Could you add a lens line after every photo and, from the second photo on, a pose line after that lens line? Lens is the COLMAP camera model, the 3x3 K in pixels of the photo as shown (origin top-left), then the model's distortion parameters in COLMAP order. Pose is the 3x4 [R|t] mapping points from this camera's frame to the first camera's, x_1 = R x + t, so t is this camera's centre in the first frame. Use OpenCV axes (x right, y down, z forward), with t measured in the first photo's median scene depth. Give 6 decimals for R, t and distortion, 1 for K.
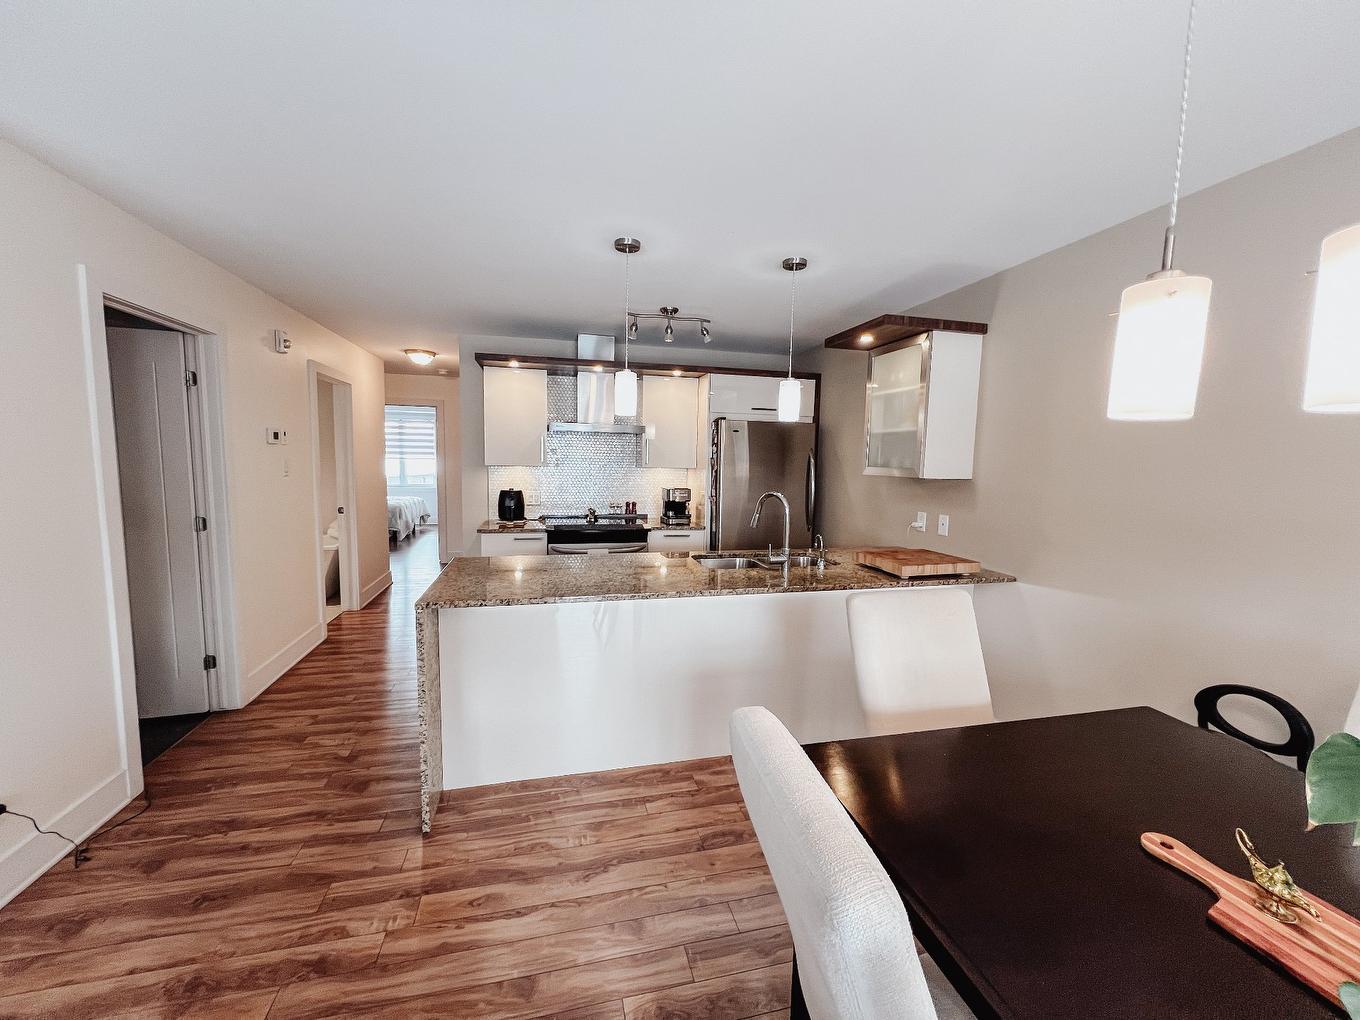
lens RADIAL K [[545.0, 0, 678.5], [0, 545.0, 513.5], [0, 0, 1]] dist [-0.002469, 0.000316]
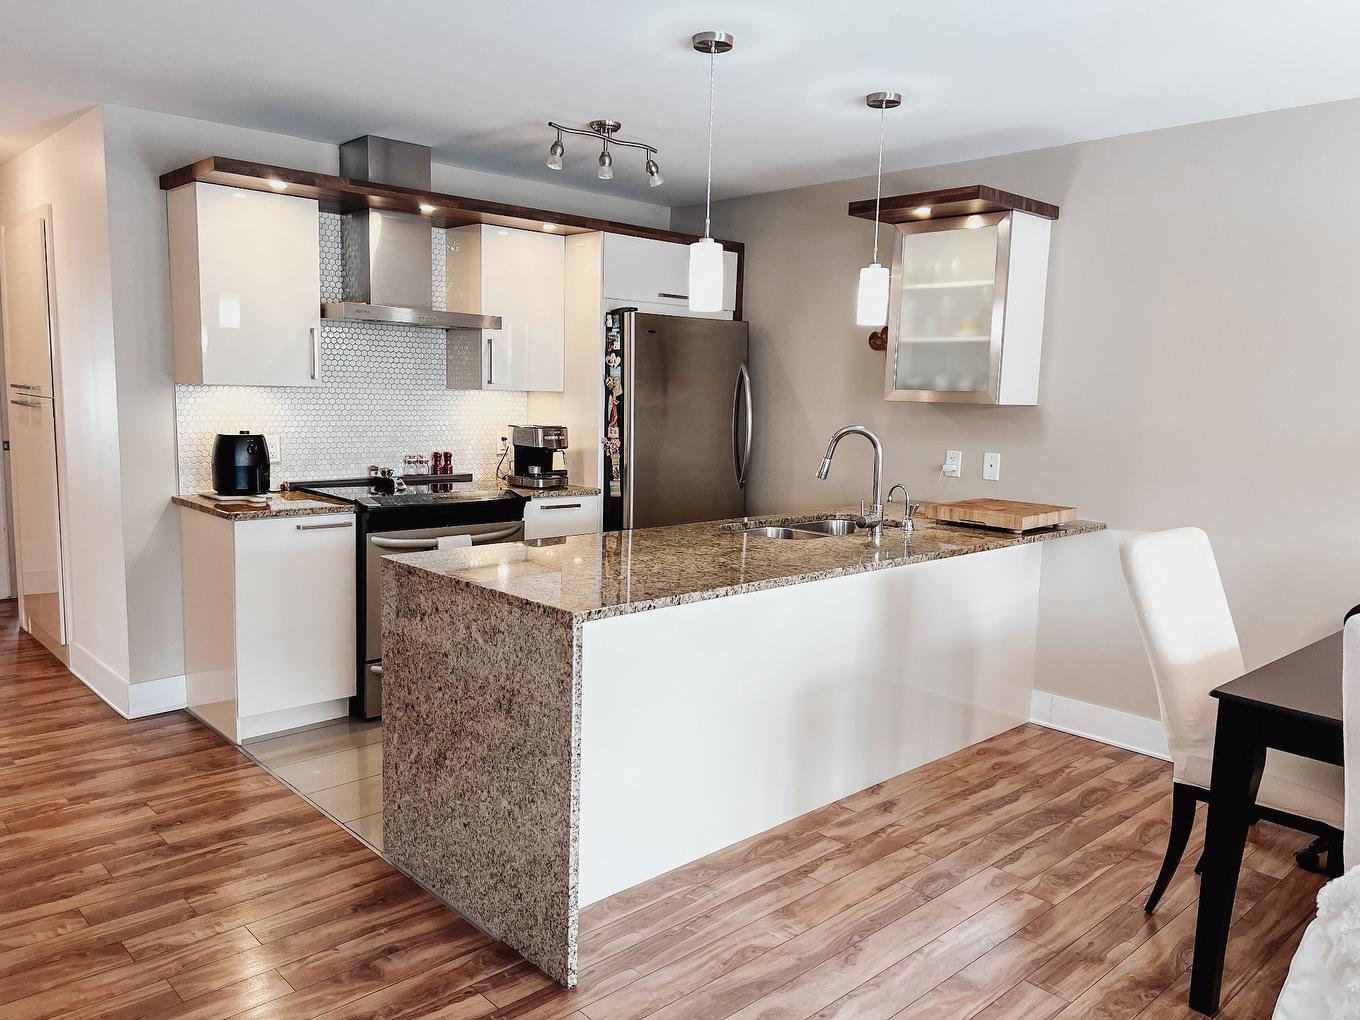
lens RADIAL K [[1028.0, 0, 680.1], [0, 1028.0, 513.4], [0, 0, 1]] dist [0.038809, -0.008465]
pose [[0.873076, -0.057242, 0.484213, -0.520296], [0.039182, 0.998110, 0.047345, 0.001270], [-0.486008, -0.022364, 0.873668, -0.041304]]
